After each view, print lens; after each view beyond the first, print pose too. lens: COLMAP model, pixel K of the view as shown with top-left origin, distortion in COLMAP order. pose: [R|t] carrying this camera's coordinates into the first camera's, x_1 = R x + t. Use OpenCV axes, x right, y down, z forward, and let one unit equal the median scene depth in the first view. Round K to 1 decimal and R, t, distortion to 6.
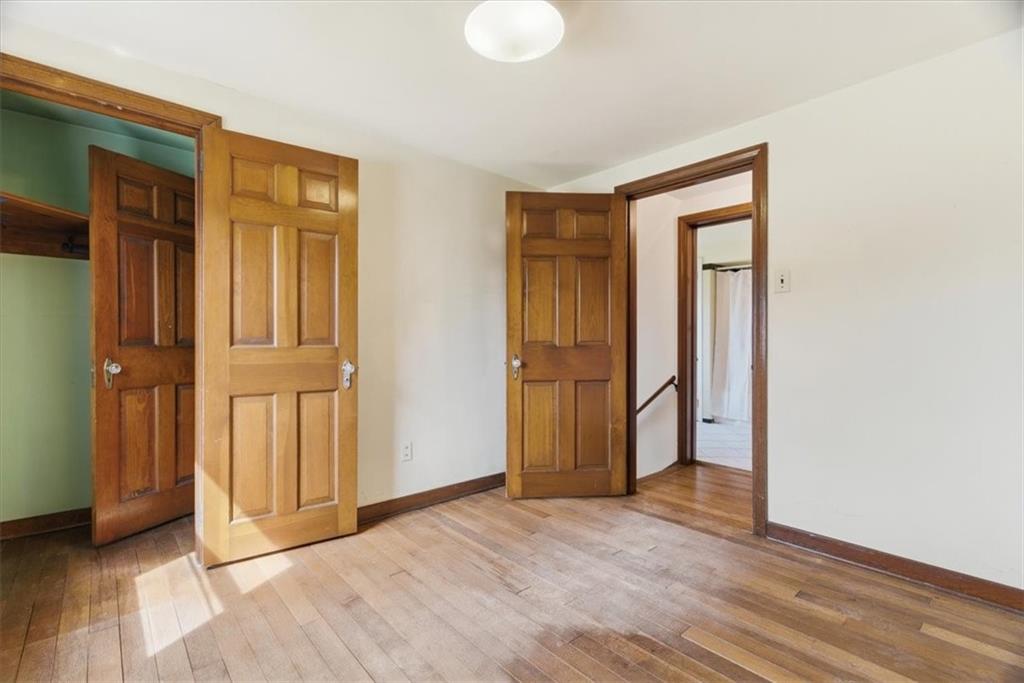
lens RADIAL K [[471.9, 0, 509.0], [0, 471.9, 342.3], [0, 0, 1]] dist [0.001973, 0.000350]
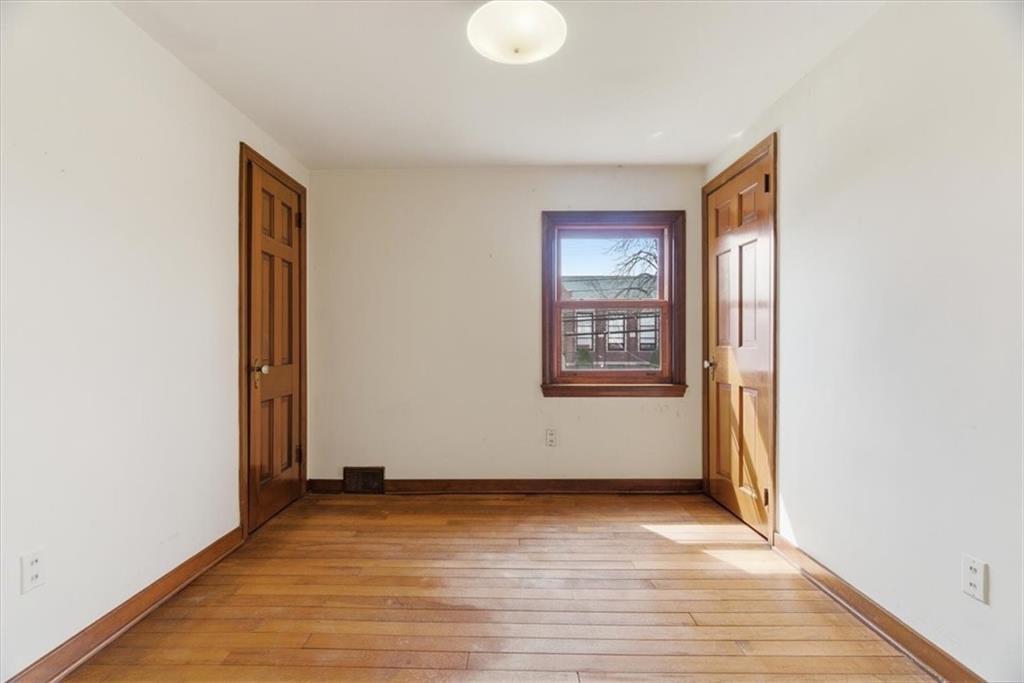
lens RADIAL K [[471.9, 0, 510.5], [0, 471.9, 340.9], [0, 0, 1]] dist [0.001973, 0.000350]
pose [[-0.676520, -0.001093, -0.736424, 0.699387], [-0.002236, 0.999997, 0.000569, -0.006919], [0.736421, 0.002032, -0.676520, 1.531321]]
